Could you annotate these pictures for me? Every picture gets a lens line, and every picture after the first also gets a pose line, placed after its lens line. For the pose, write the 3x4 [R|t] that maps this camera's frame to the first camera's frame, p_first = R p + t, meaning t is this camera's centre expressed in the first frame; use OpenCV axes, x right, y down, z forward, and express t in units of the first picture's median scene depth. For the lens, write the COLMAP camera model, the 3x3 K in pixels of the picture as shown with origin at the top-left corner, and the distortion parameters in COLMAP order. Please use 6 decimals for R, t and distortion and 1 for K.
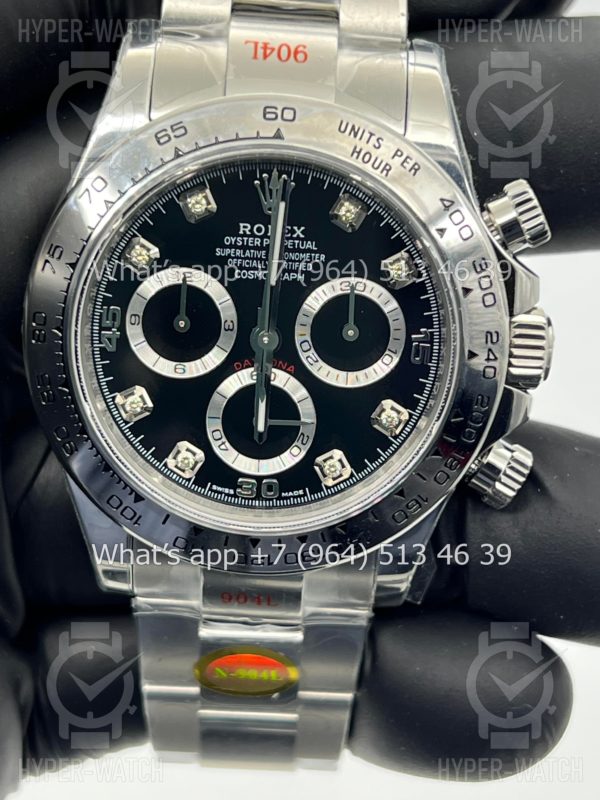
lens RADIAL K [[1789.0, 0, 301.3], [0, 1789.0, 398.8], [0, 0, 1]] dist [0.430687, 0.000000]
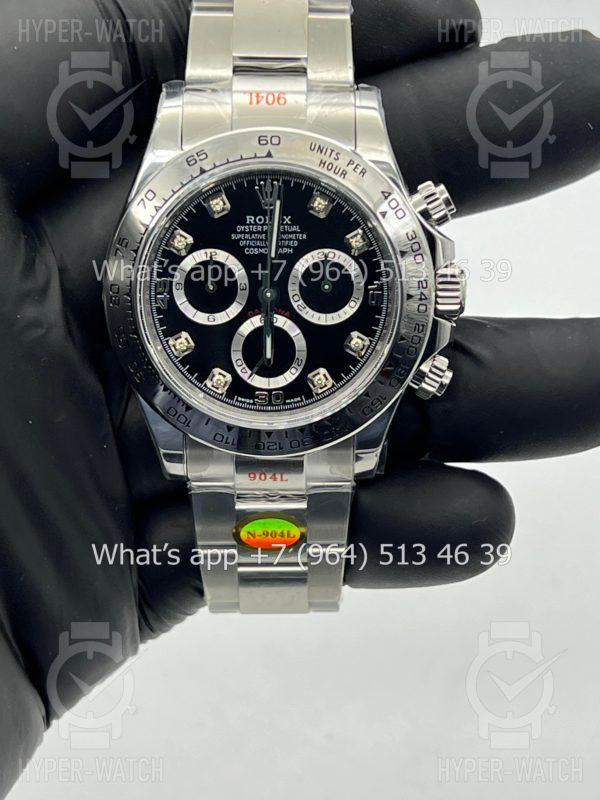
lens RADIAL K [[1789.0, 0, 299.8], [0, 1789.0, 401.2], [0, 0, 1]] dist [0.430687, 0.000000]
pose [[0.998348, -0.056221, -0.011813, 0.017754], [0.056156, 0.998405, -0.005798, 0.063280], [0.012120, 0.005125, 0.999913, -0.460790]]
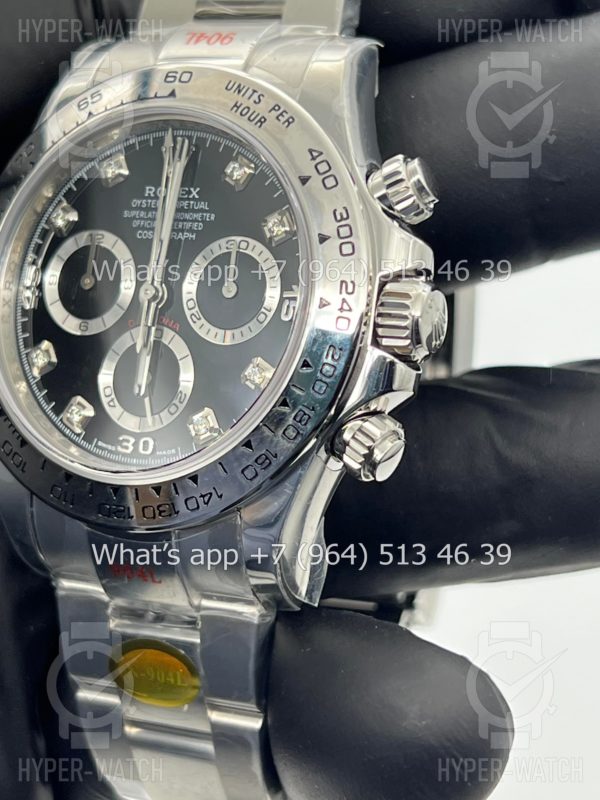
lens RADIAL K [[1789.0, 0, 299.3], [0, 1789.0, 401.5], [0, 0, 1]] dist [0.430687, 0.000000]
pose [[0.890757, 0.020439, -0.454020, 0.515056], [-0.155820, 0.952173, -0.262845, 0.278070], [0.426933, 0.304877, 0.851339, 0.184099]]
